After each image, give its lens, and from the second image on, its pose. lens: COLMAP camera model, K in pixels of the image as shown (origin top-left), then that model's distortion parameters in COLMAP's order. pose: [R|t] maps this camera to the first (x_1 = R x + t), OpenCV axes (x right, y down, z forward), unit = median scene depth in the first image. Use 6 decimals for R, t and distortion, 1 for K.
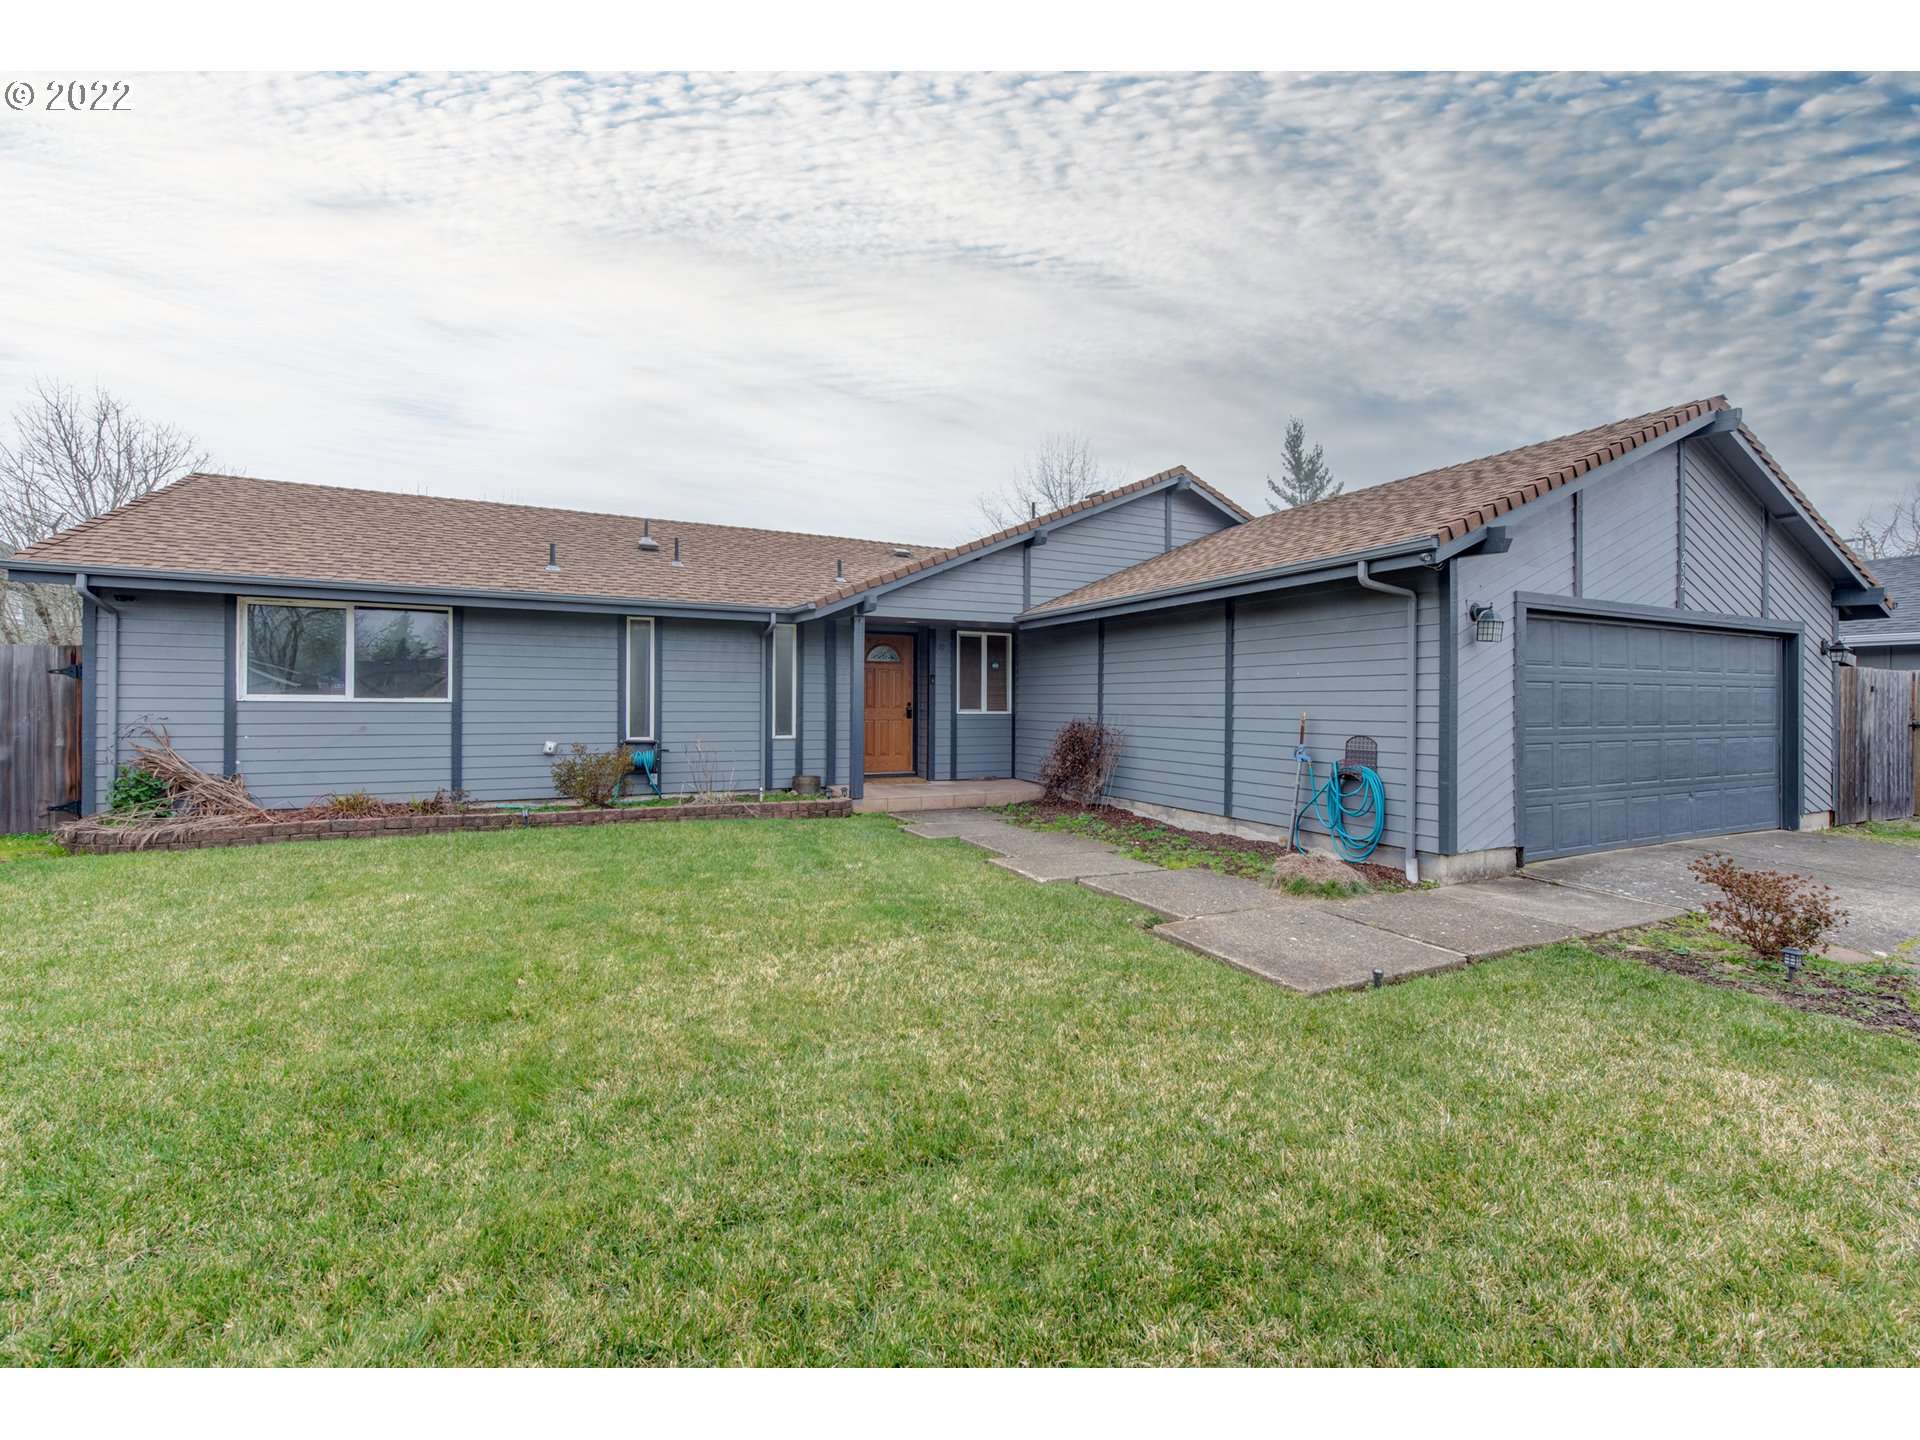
lens RADIAL K [[862.6, 0, 959.7], [0, 862.6, 692.6], [0, 0, 1]] dist [0.002683, -0.000257]
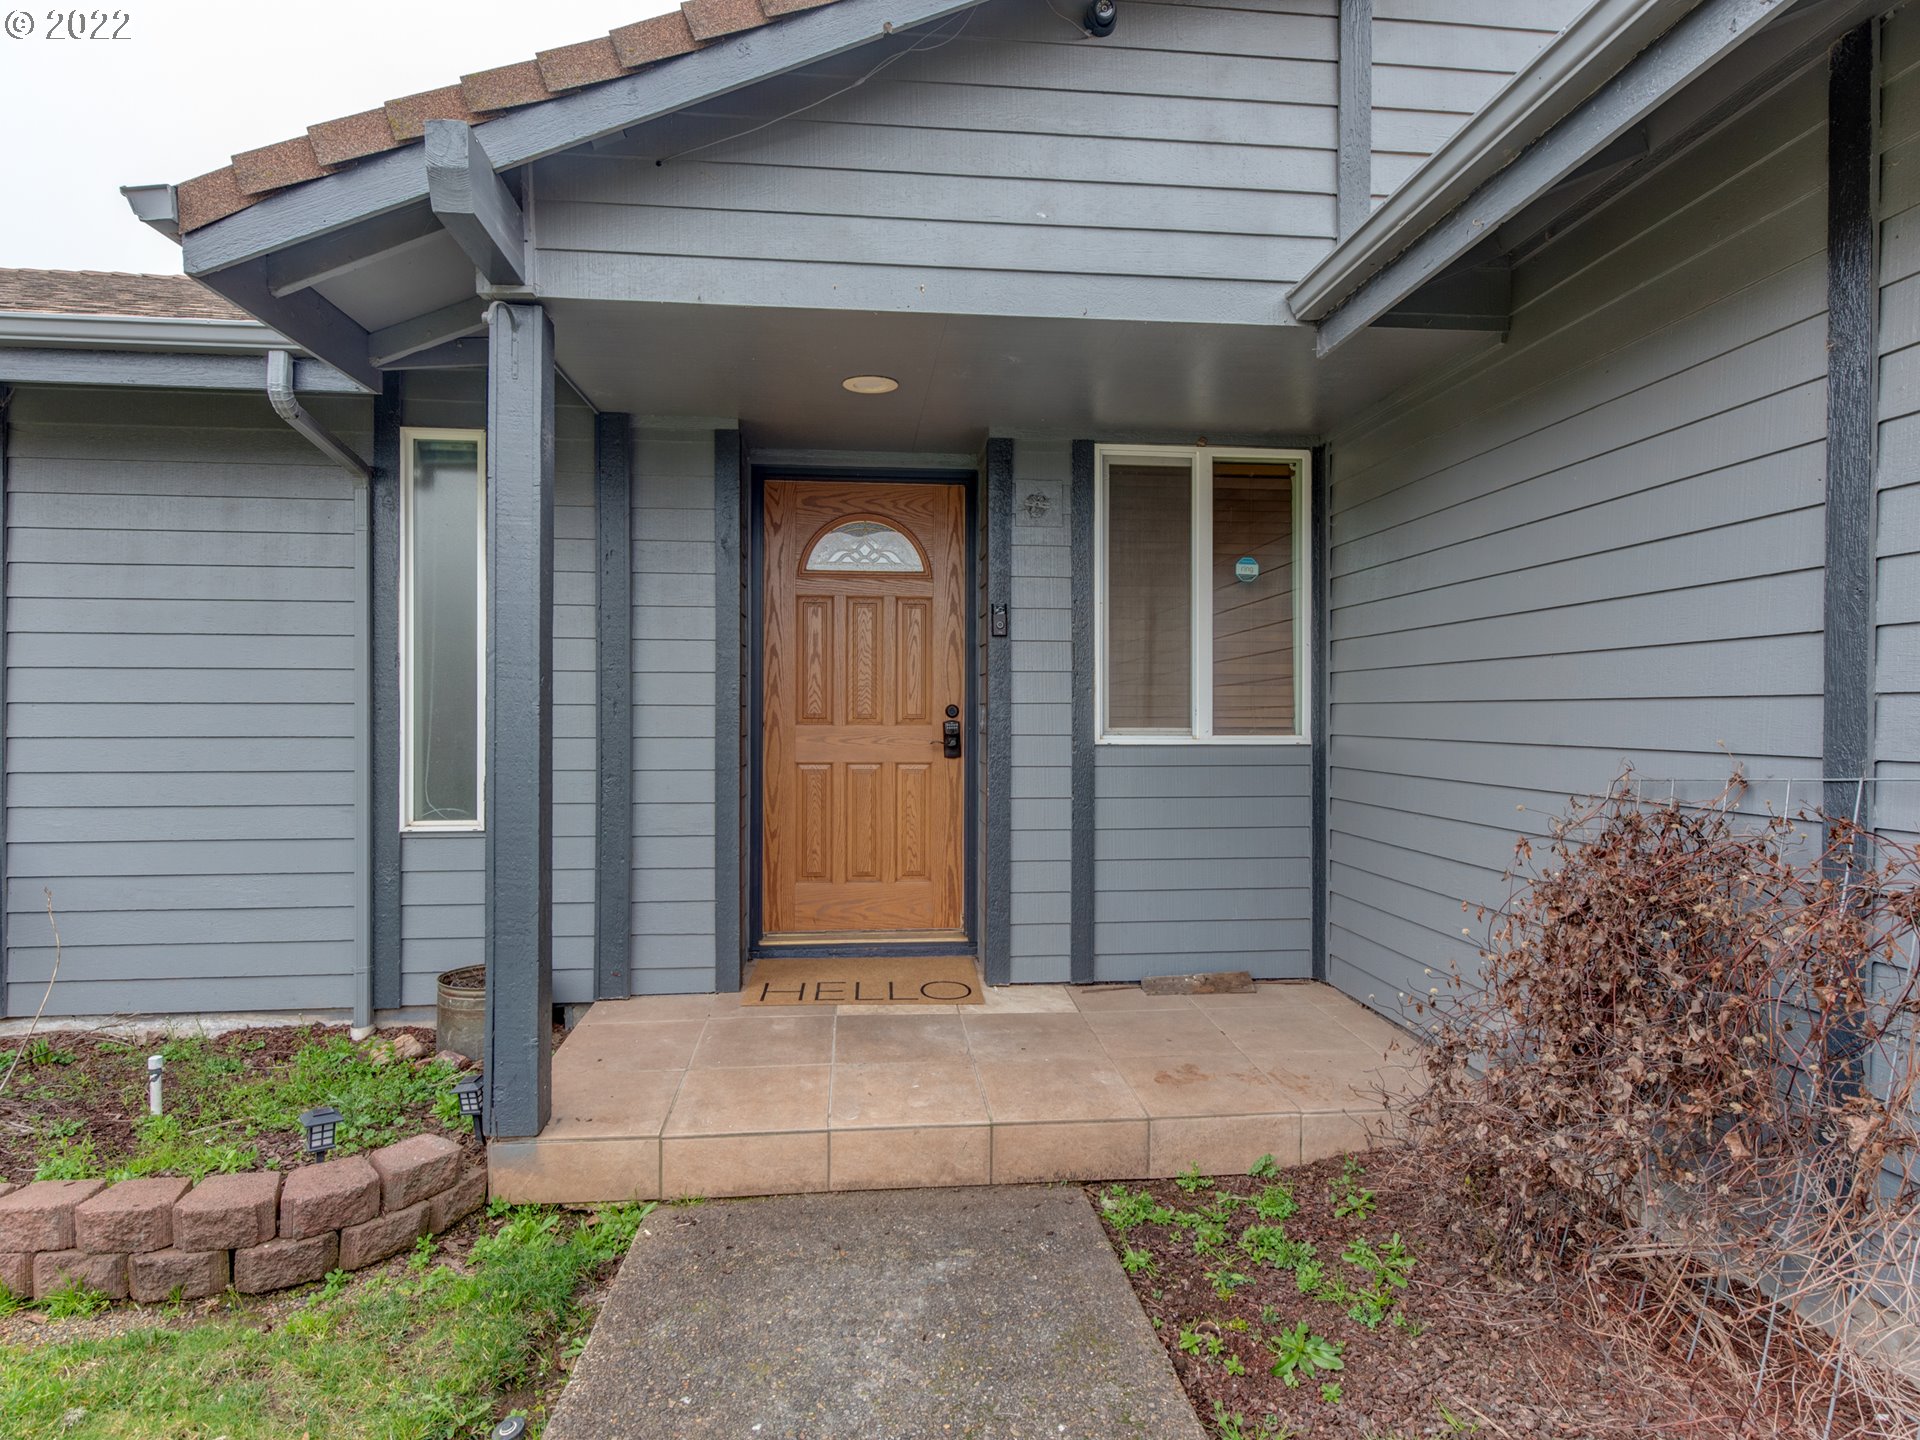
lens RADIAL K [[1050.1, 0, 960.0], [0, 1050.1, 720.0], [0, 0, 1]] dist [0.002017, -0.000064]
pose [[0.944882, -0.003528, -0.327393, 0.077741], [0.007965, 0.999894, 0.012212, 0.014457], [0.327315, -0.014147, 0.944809, 0.786875]]
